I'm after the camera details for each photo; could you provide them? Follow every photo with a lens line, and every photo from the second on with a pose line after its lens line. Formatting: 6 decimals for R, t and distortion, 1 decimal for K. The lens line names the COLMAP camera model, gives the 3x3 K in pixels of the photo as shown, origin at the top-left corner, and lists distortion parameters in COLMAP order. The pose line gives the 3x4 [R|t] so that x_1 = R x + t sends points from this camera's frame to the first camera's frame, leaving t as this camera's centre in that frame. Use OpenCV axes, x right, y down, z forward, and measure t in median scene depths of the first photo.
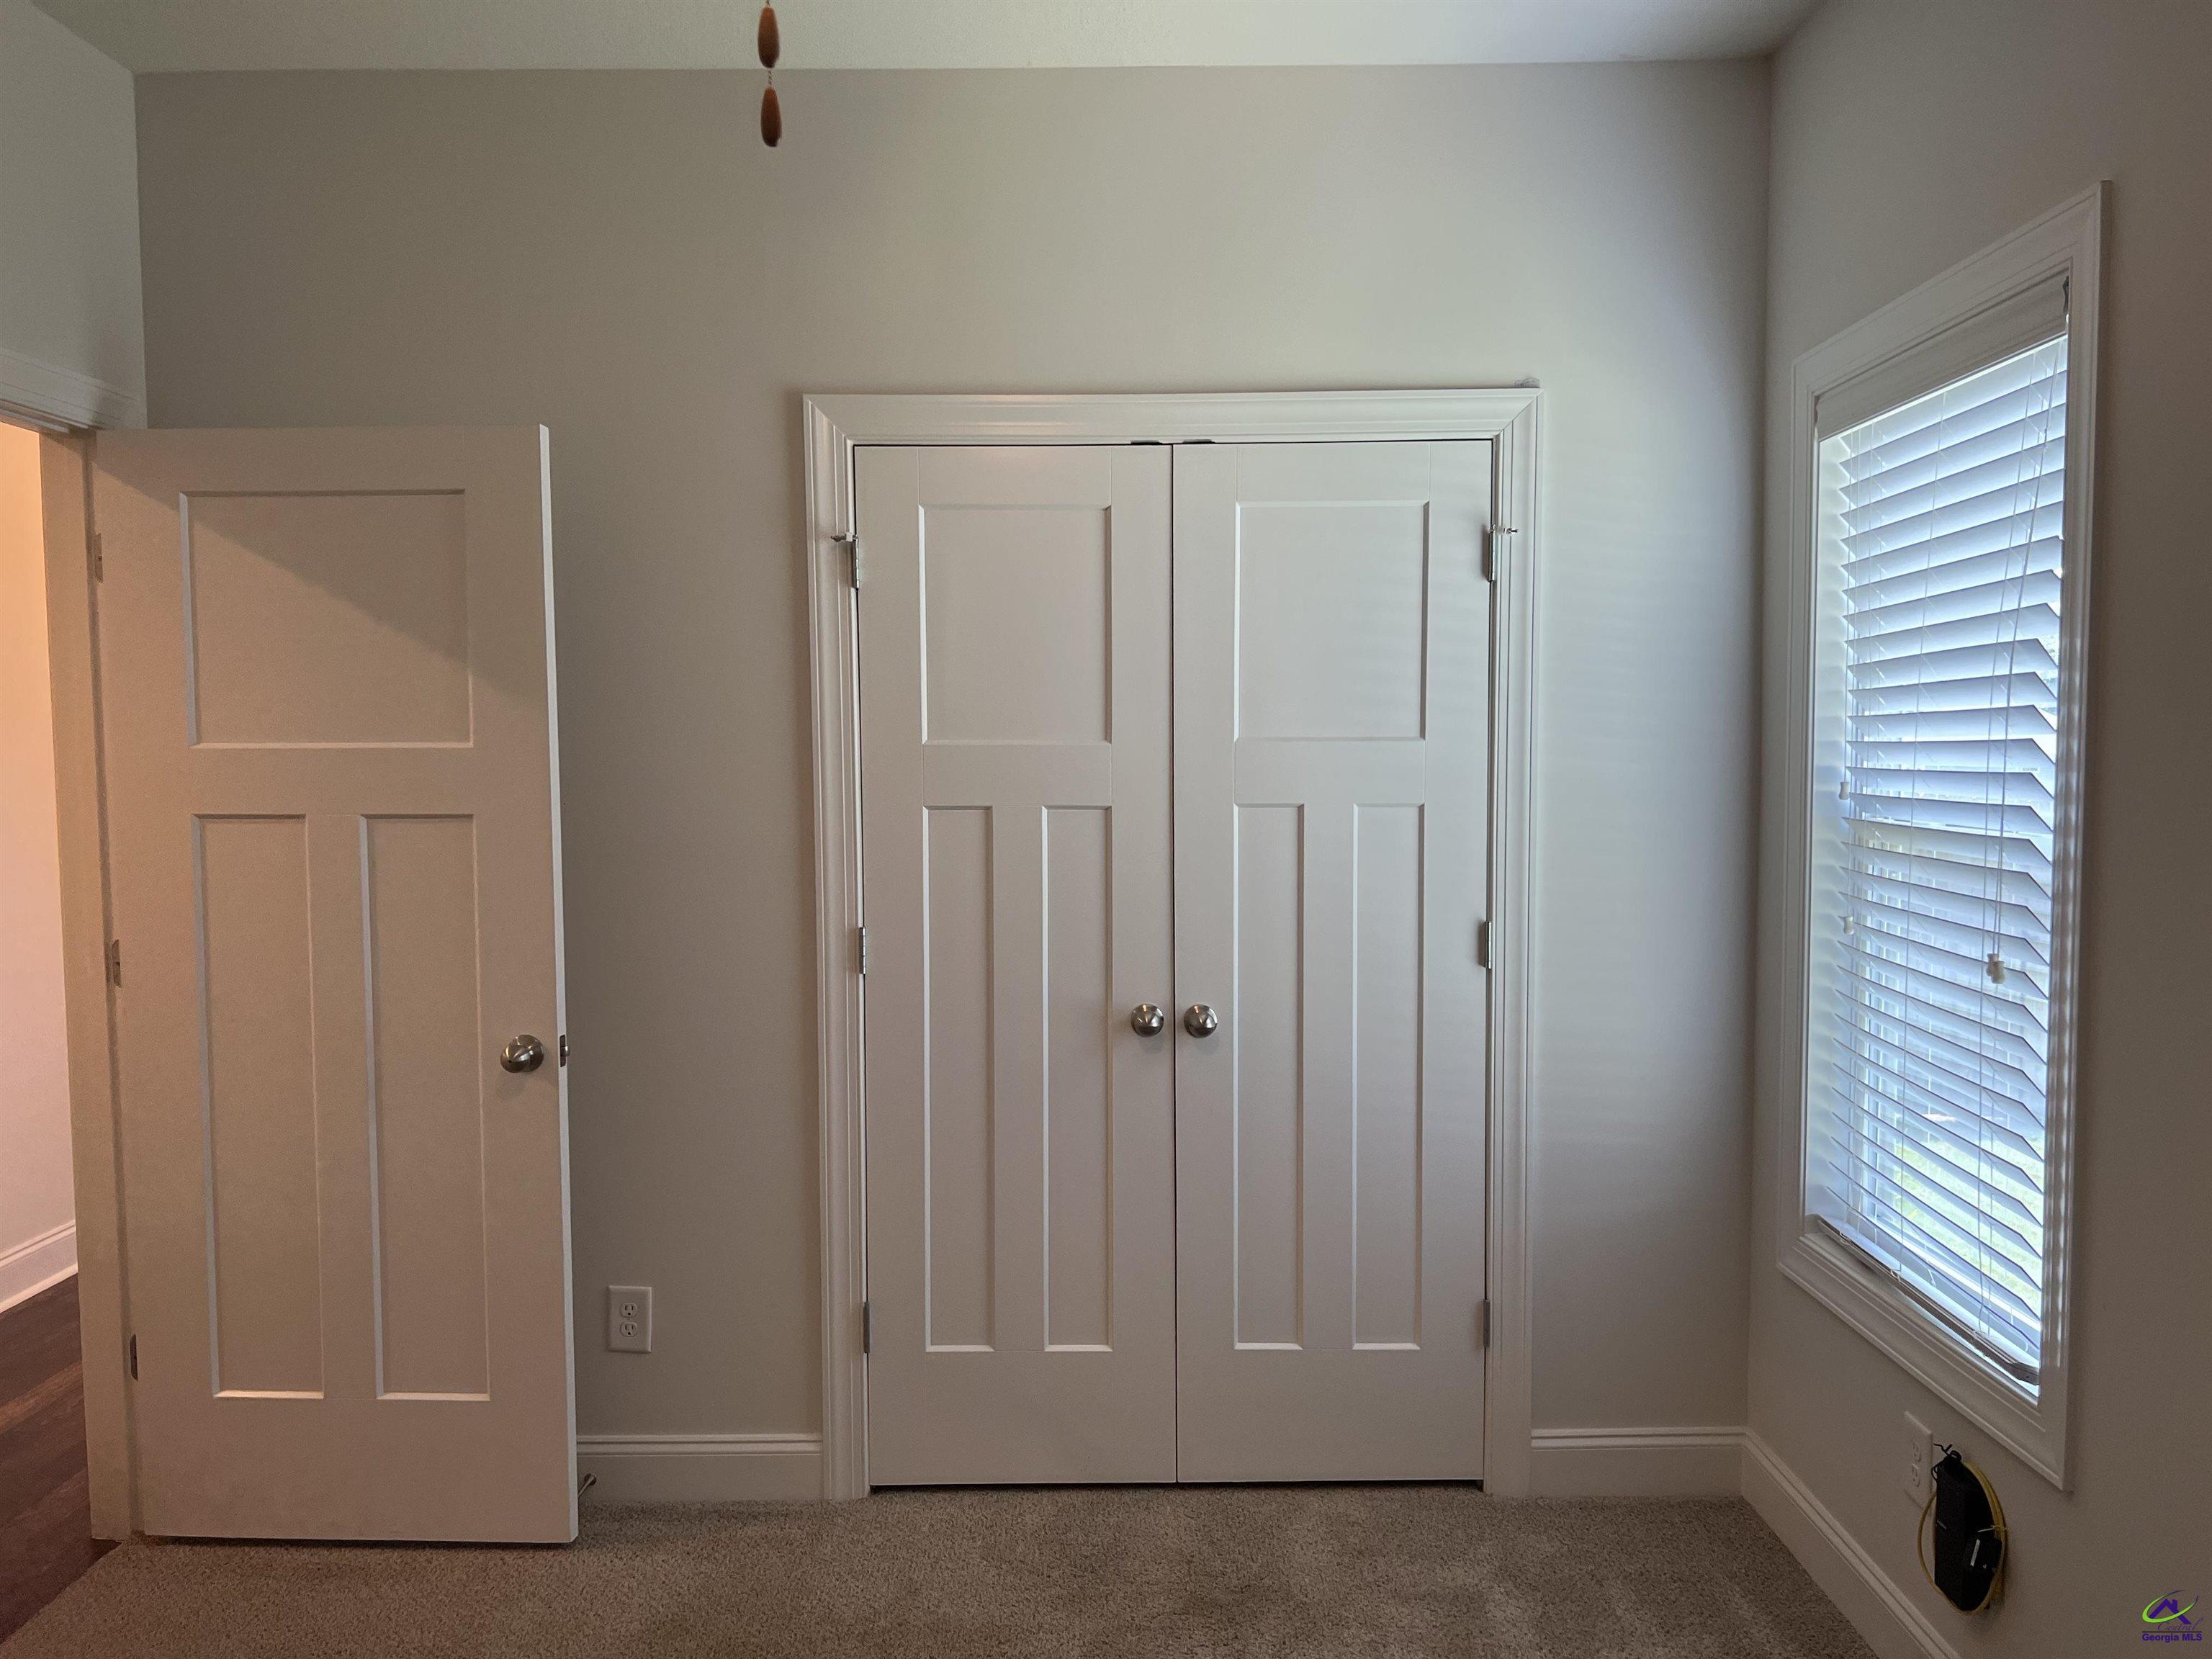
lens RADIAL K [[1672.9, 0, 1109.5], [0, 1672.9, 846.6], [0, 0, 1]] dist [0.057840, -0.064837]
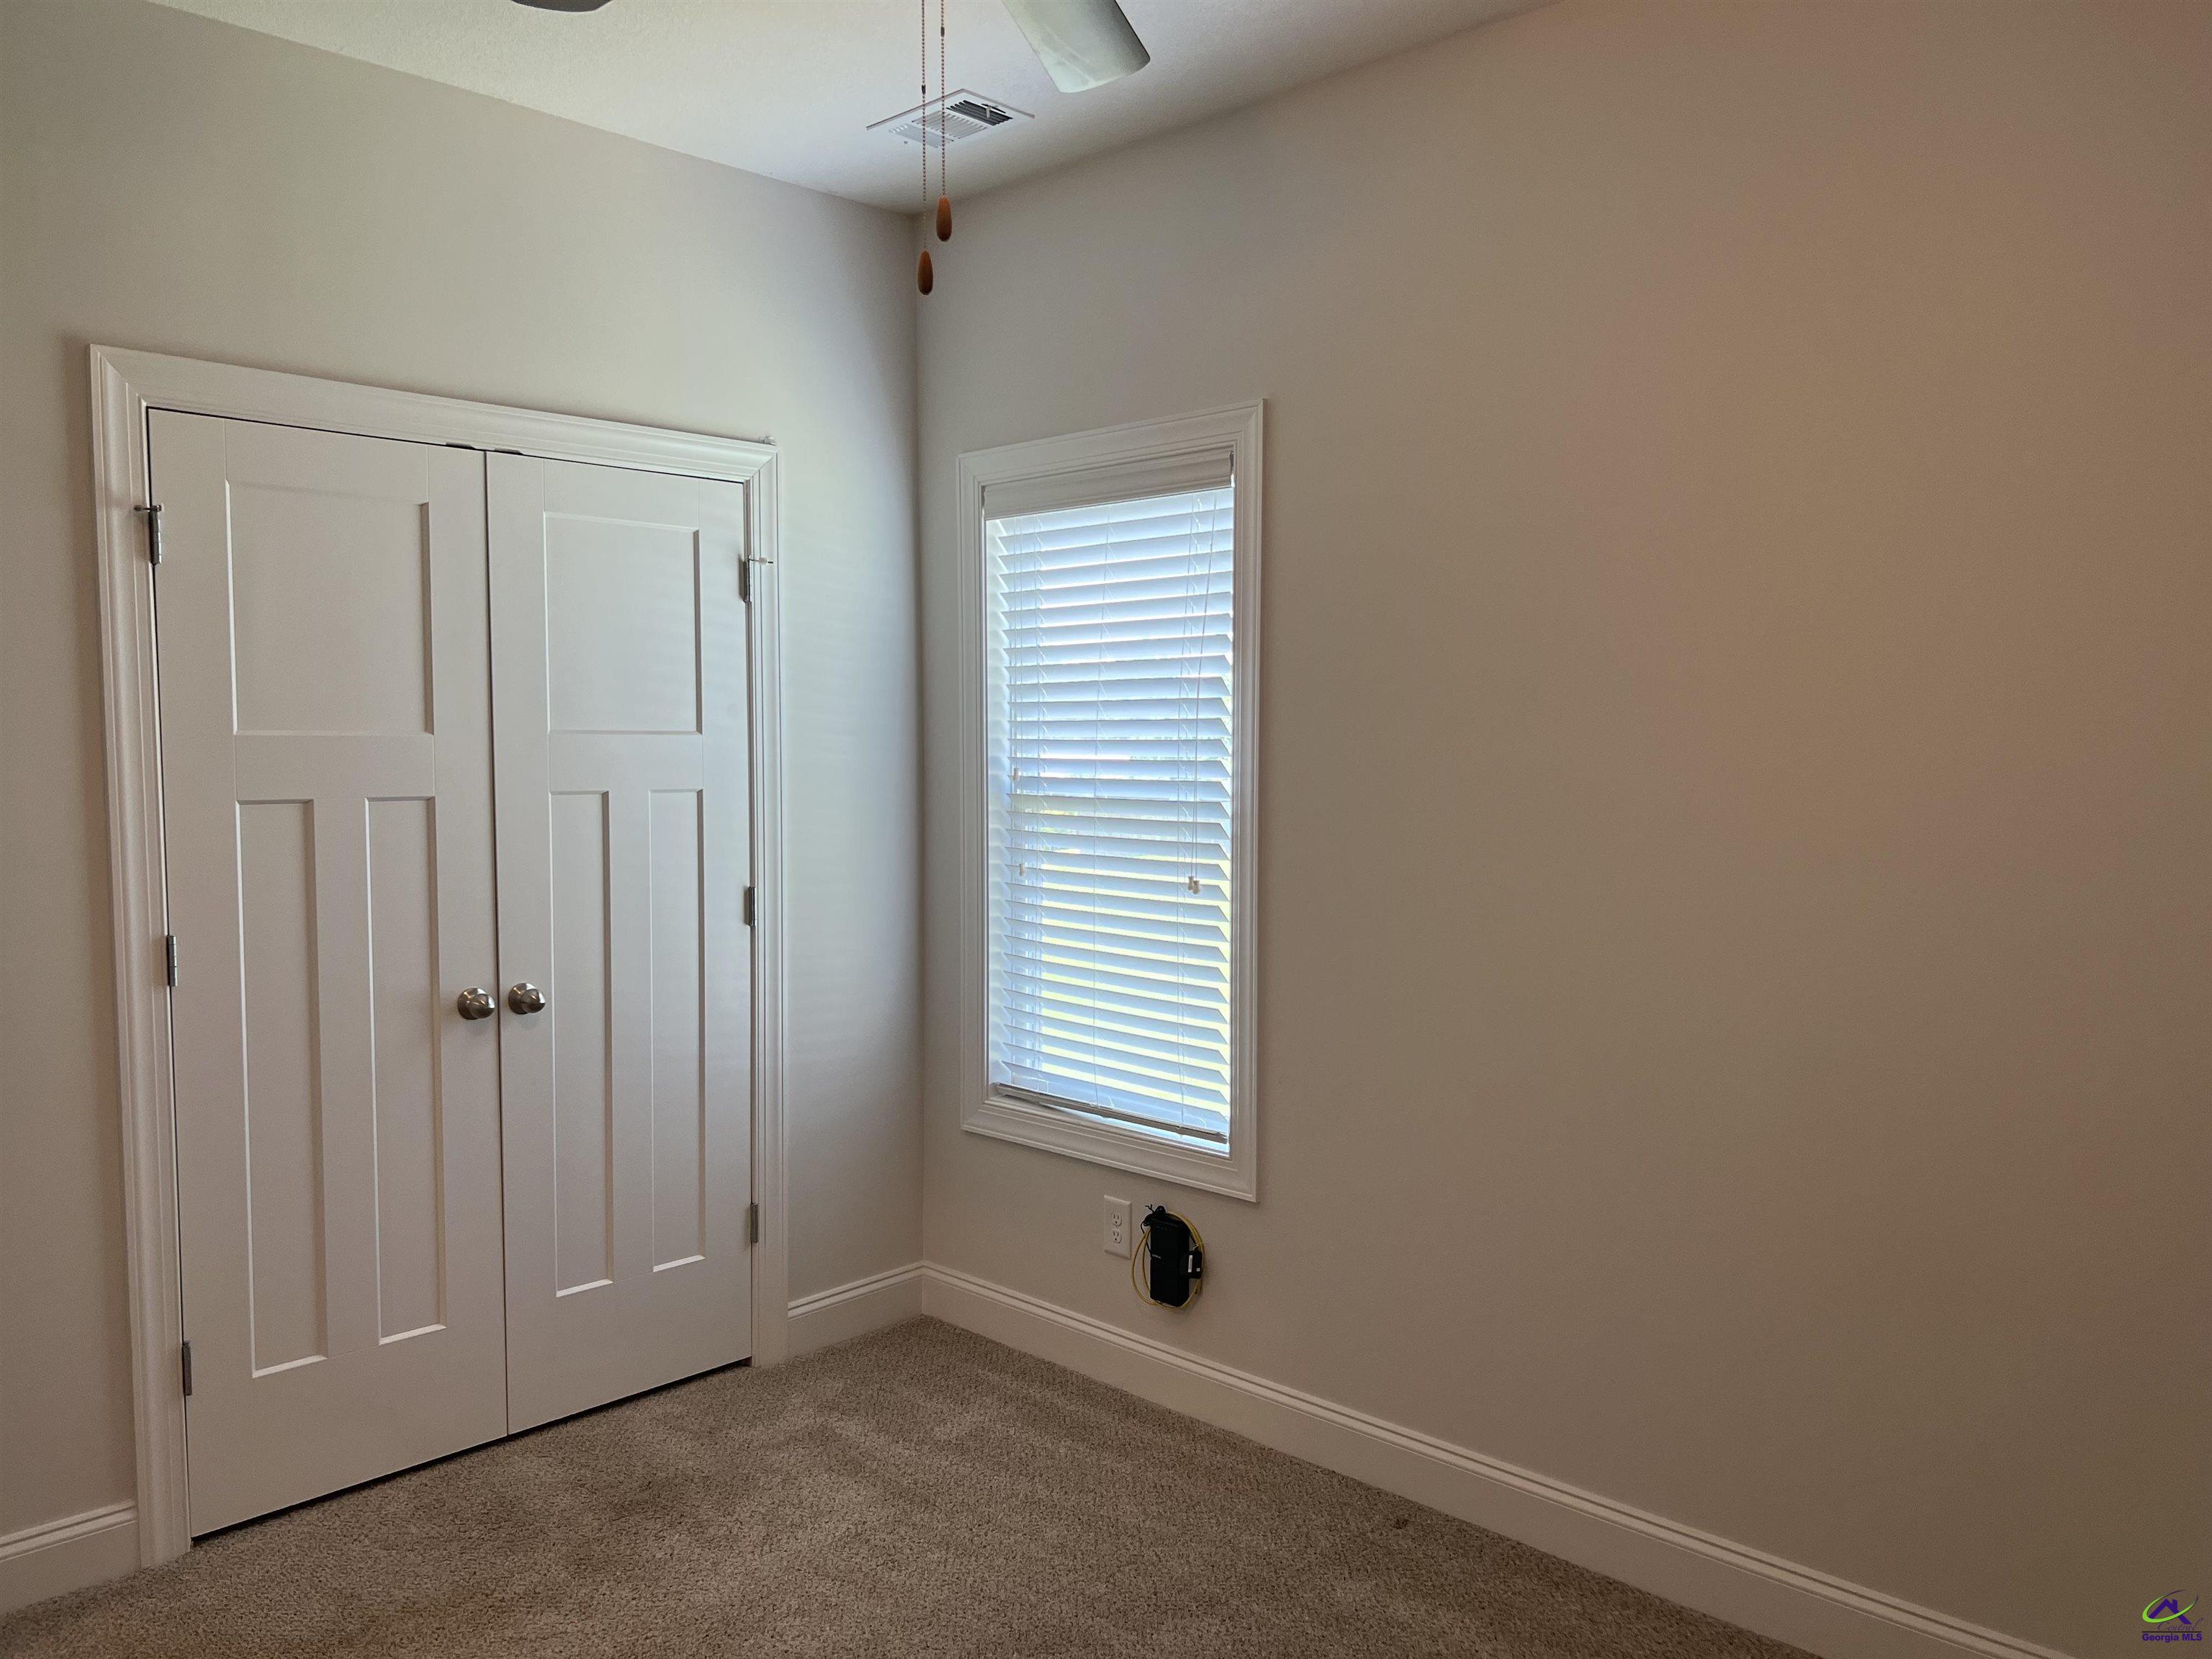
lens RADIAL K [[1672.9, 0, 1109.5], [0, 1672.9, 846.6], [0, 0, 1]] dist [0.057840, -0.064837]
pose [[0.692071, -0.042735, 0.720563, -0.460356], [0.036762, 0.999037, 0.023942, -0.003492], [-0.720892, 0.009920, 0.692976, -0.010185]]
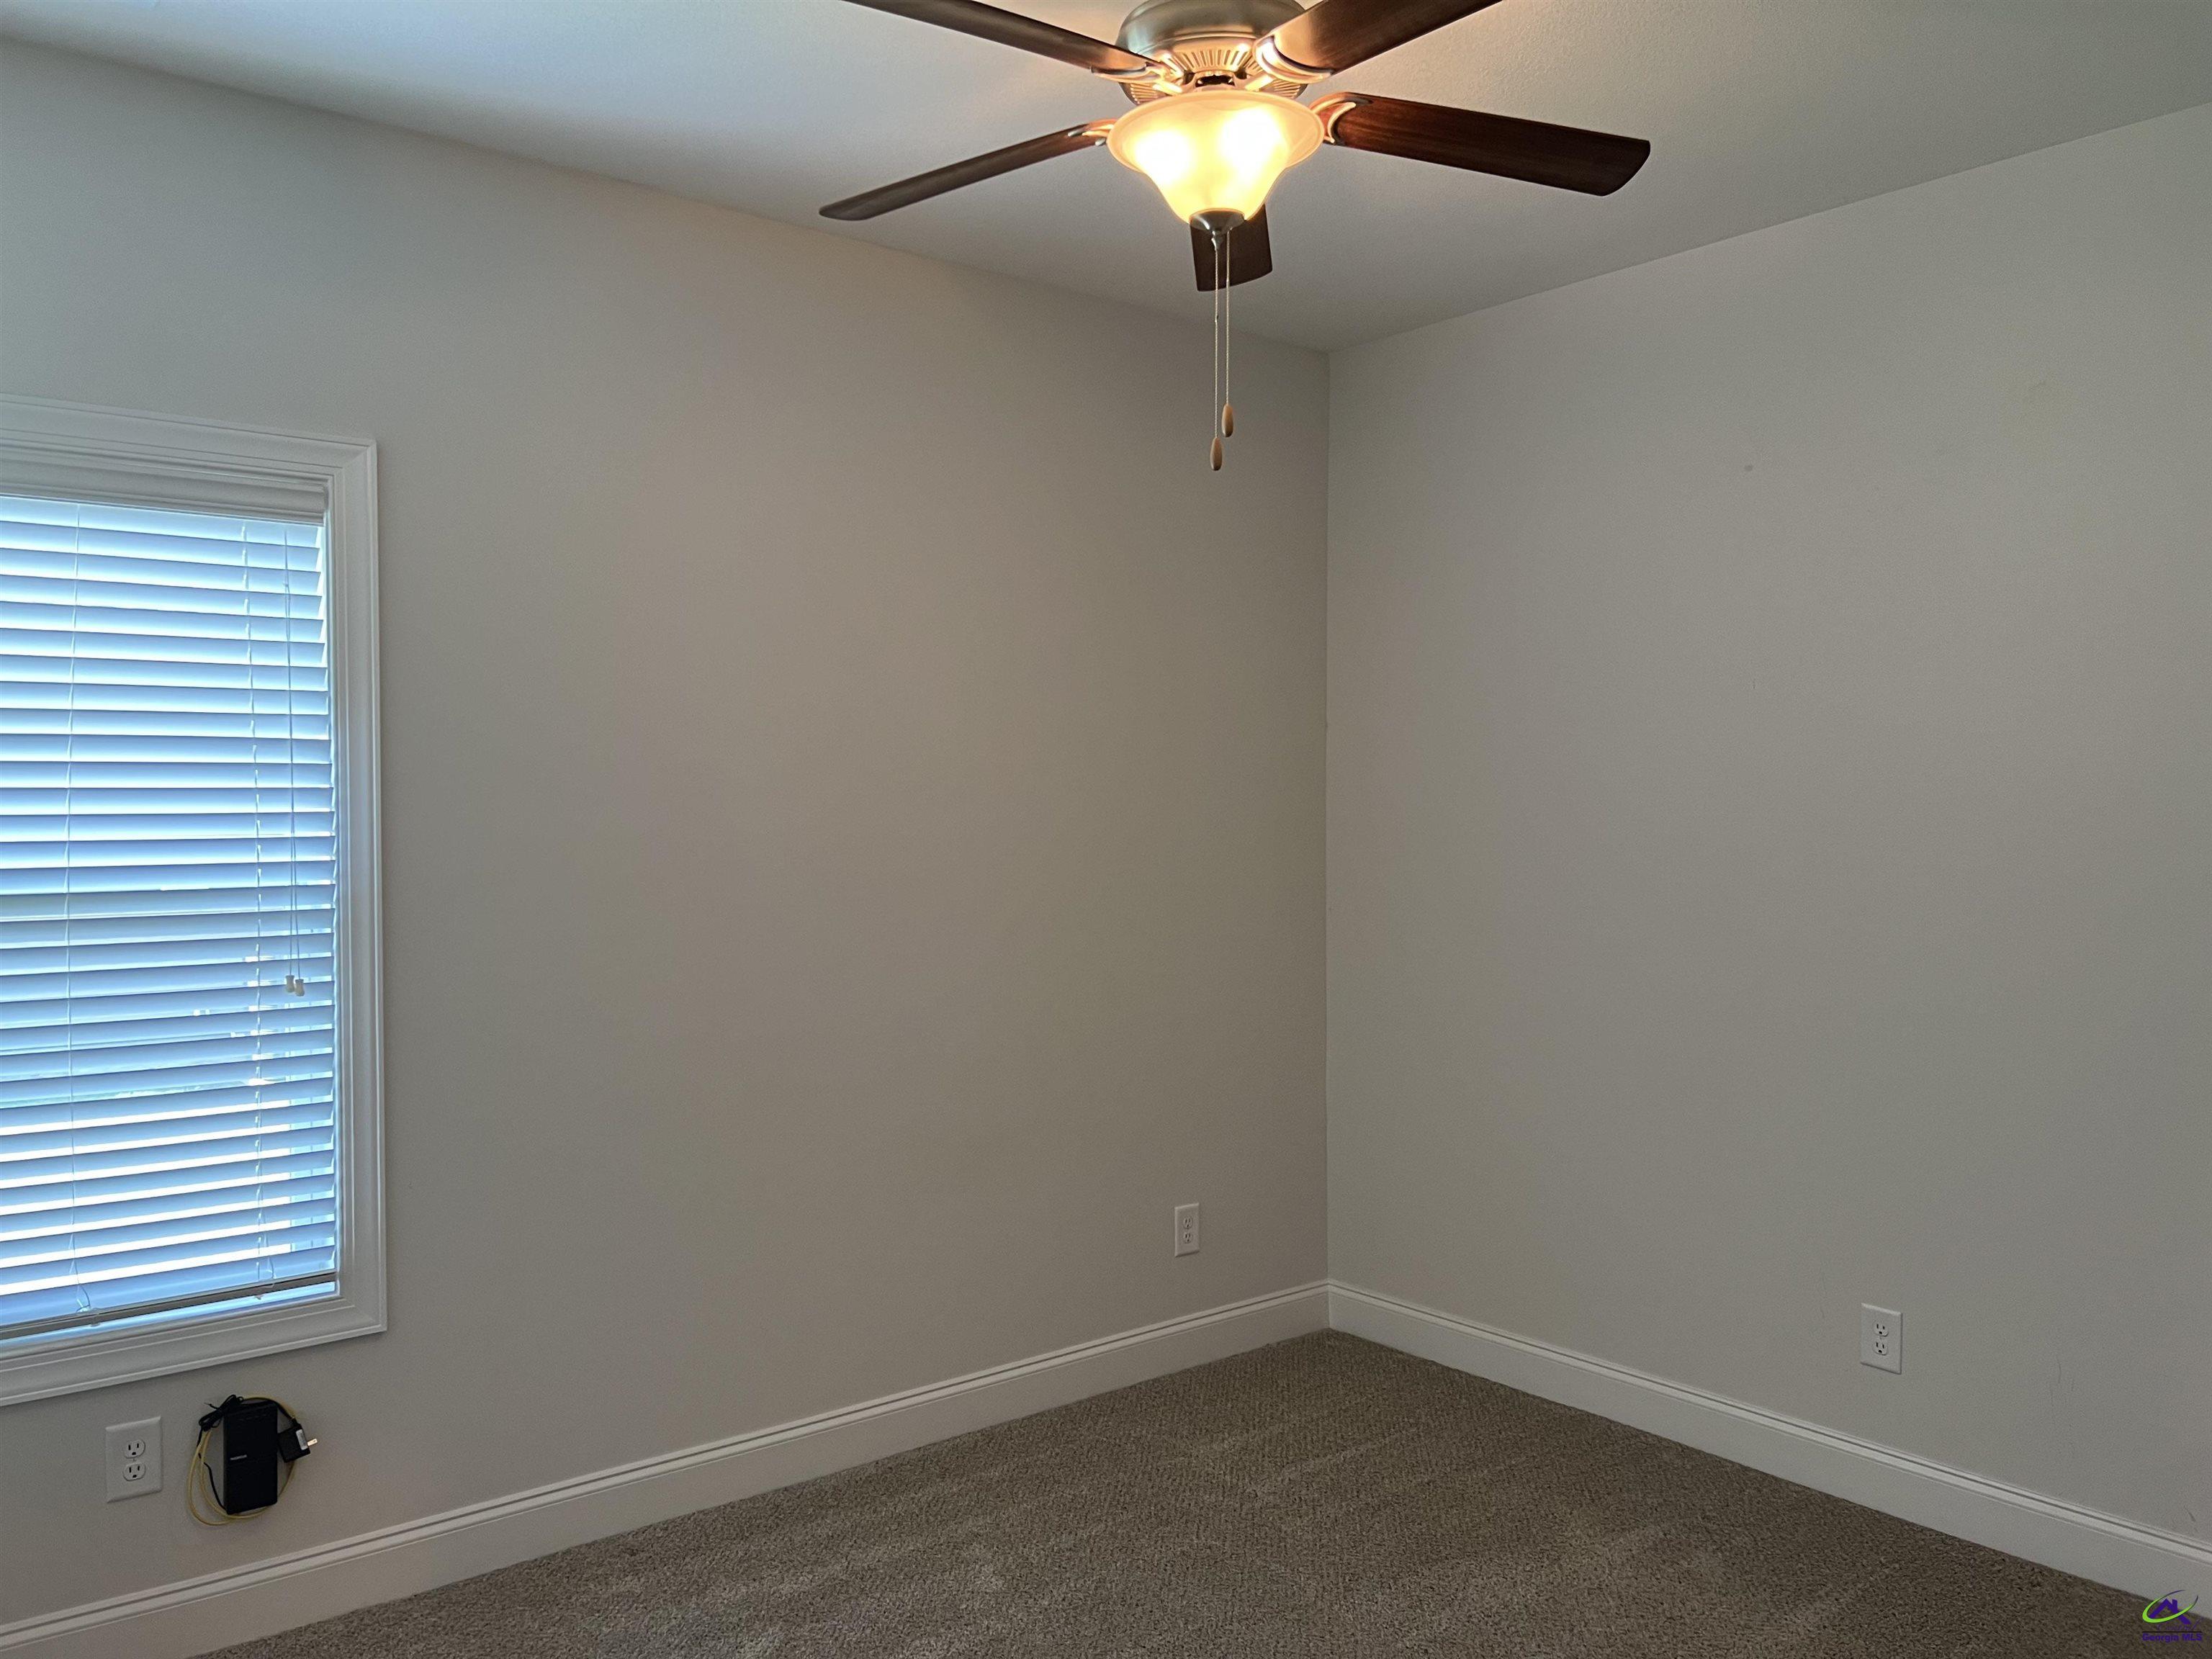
lens RADIAL K [[1672.9, 0, 1109.5], [0, 1672.9, 846.6], [0, 0, 1]] dist [0.057840, -0.064837]
pose [[-0.638978, -0.010682, 0.769151, -0.637422], [0.051005, 0.997115, 0.056221, -0.056355], [-0.767532, 0.075155, -0.636590, 0.965307]]
